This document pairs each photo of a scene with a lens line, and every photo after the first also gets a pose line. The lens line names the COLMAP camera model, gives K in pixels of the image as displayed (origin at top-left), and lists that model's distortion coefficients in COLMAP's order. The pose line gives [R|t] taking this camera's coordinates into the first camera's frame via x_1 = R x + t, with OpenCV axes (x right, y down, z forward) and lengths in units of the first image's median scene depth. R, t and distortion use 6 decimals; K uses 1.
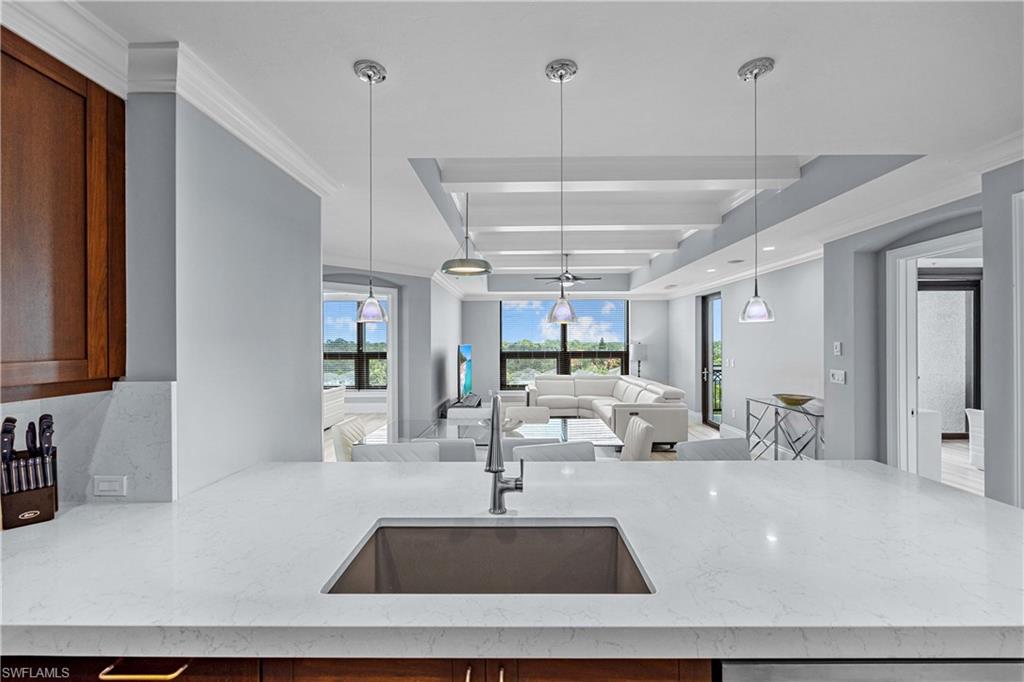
lens RADIAL K [[408.7, 0, 517.5], [0, 408.7, 336.1], [0, 0, 1]] dist [-0.001107, -0.000178]
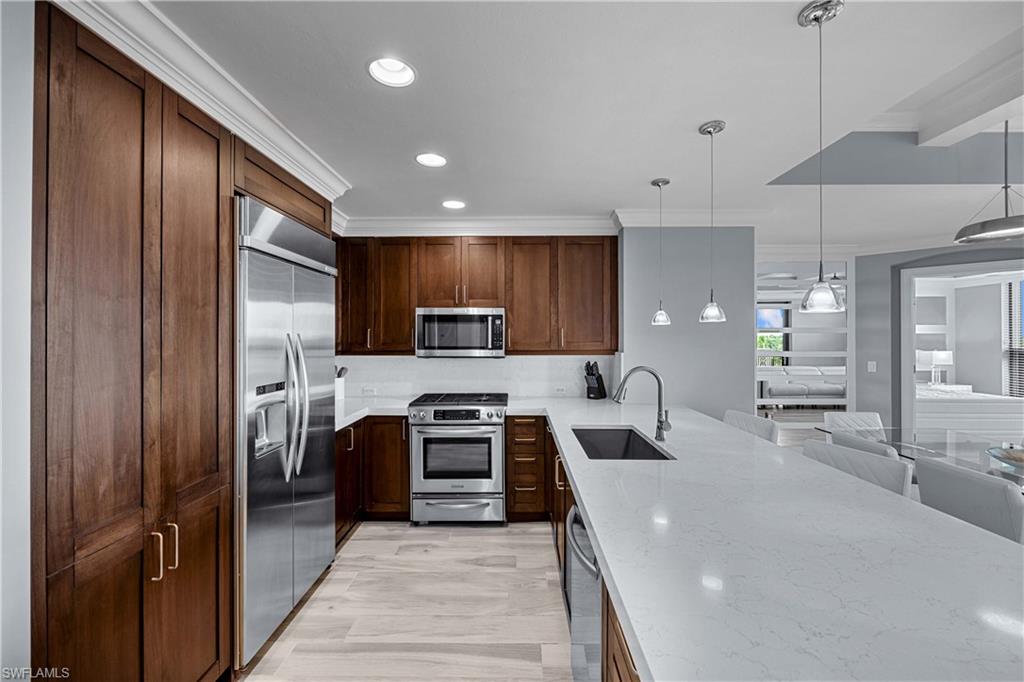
lens RADIAL K [[408.7, 0, 517.5], [0, 408.7, 336.1], [0, 0, 1]] dist [-0.001107, -0.000178]
pose [[0.009667, 0.001521, -0.999952, 1.422158], [0.003827, 0.999991, 0.001558, 0.011083], [0.999946, -0.003842, 0.009661, 0.373158]]
